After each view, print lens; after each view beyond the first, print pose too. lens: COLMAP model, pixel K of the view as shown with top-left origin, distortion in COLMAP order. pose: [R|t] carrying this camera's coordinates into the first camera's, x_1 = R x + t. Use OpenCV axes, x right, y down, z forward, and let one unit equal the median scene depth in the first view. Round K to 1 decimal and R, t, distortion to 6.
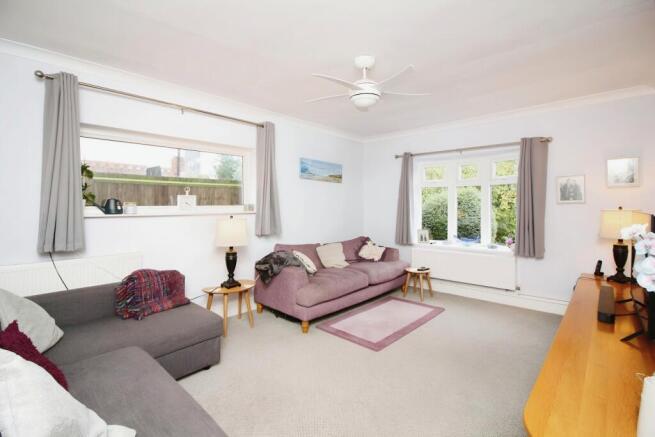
lens RADIAL K [[307.7, 0, 329.0], [0, 307.7, 213.7], [0, 0, 1]] dist [-0.002490, -0.000342]
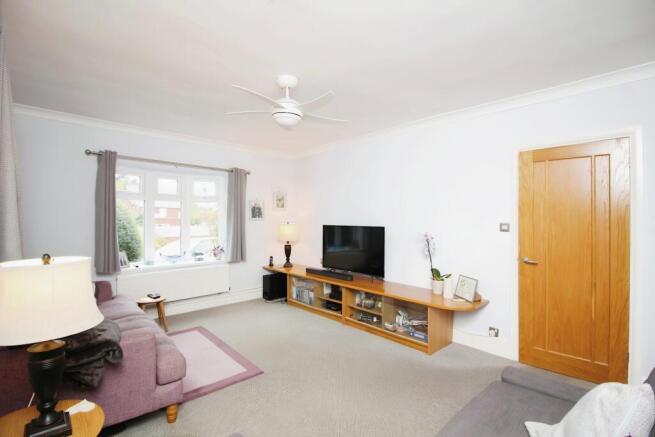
lens RADIAL K [[307.7, 0, 329.0], [0, 307.7, 213.7], [0, 0, 1]] dist [-0.002490, -0.000342]
pose [[0.084727, 0.013620, 0.996311, -0.629505], [0.013386, 0.999801, -0.014806, -0.035766], [-0.996314, 0.014592, 0.084528, 0.545850]]
